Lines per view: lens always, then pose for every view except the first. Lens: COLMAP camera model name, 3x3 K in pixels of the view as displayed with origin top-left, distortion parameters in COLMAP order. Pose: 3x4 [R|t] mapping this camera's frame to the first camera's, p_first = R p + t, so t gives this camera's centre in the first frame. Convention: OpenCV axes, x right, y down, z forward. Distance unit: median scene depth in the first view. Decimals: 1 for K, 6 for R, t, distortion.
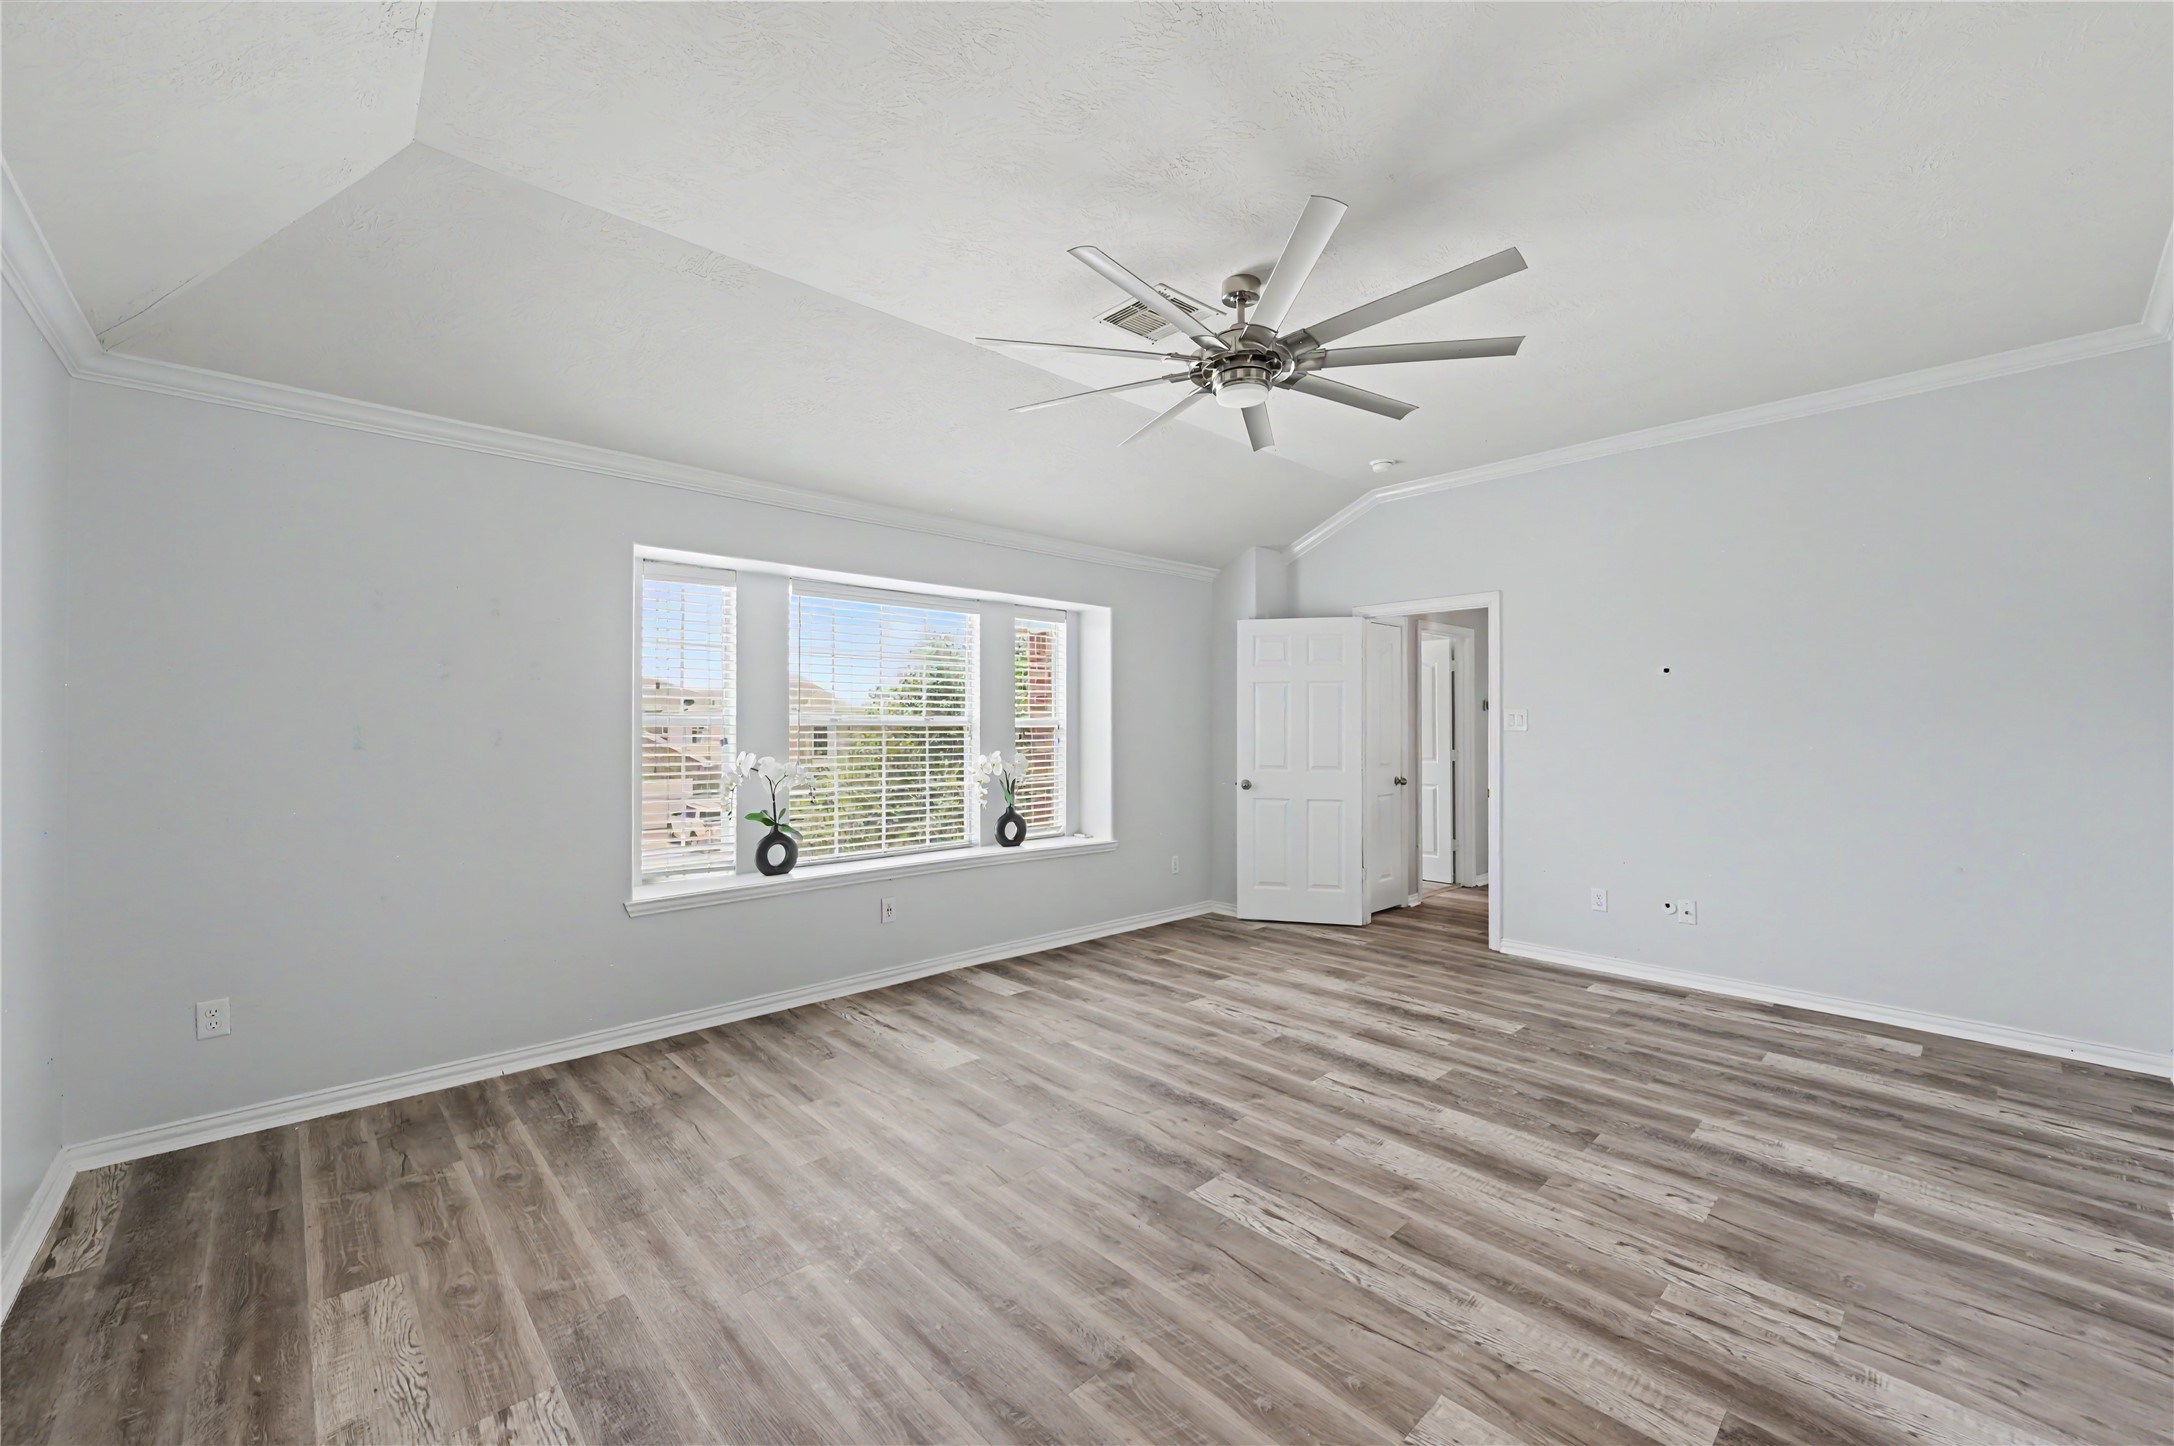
lens RADIAL K [[869.5, 0, 1089.5], [0, 869.5, 720.6], [0, 0, 1]] dist [0.000769, 0.000404]
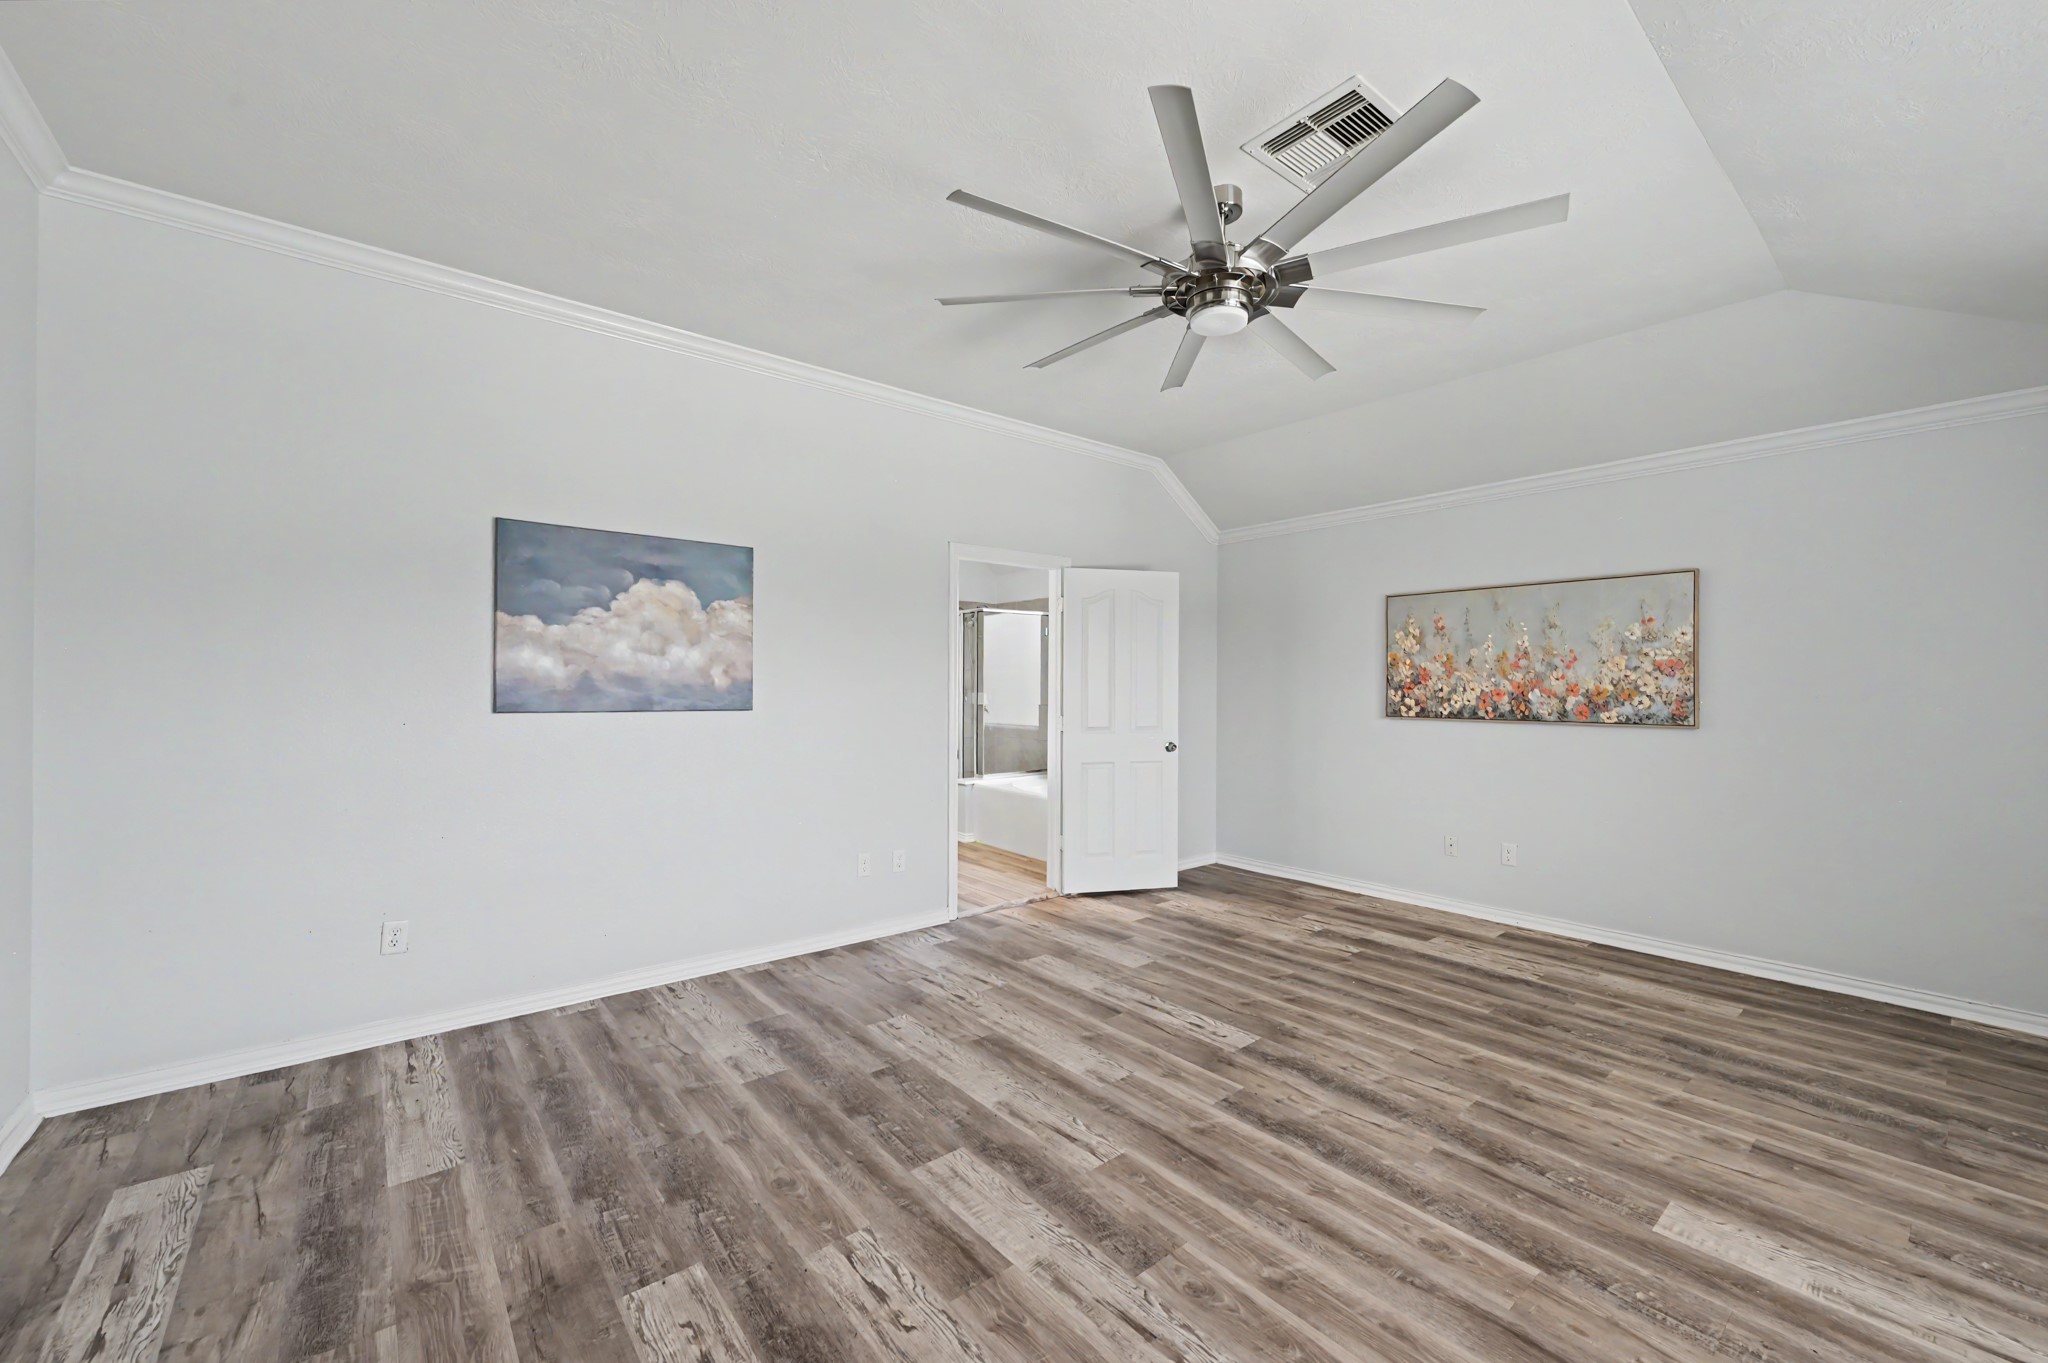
lens RADIAL K [[819.1, 0, 1025.0], [0, 819.1, 682.7], [0, 0, 1]] dist [0.000769, 0.000404]
pose [[-0.997896, -0.003376, 0.064746, 0.328509], [-0.003591, 0.999988, -0.003198, 0.009555], [-0.064734, -0.003424, -0.997897, 1.904636]]
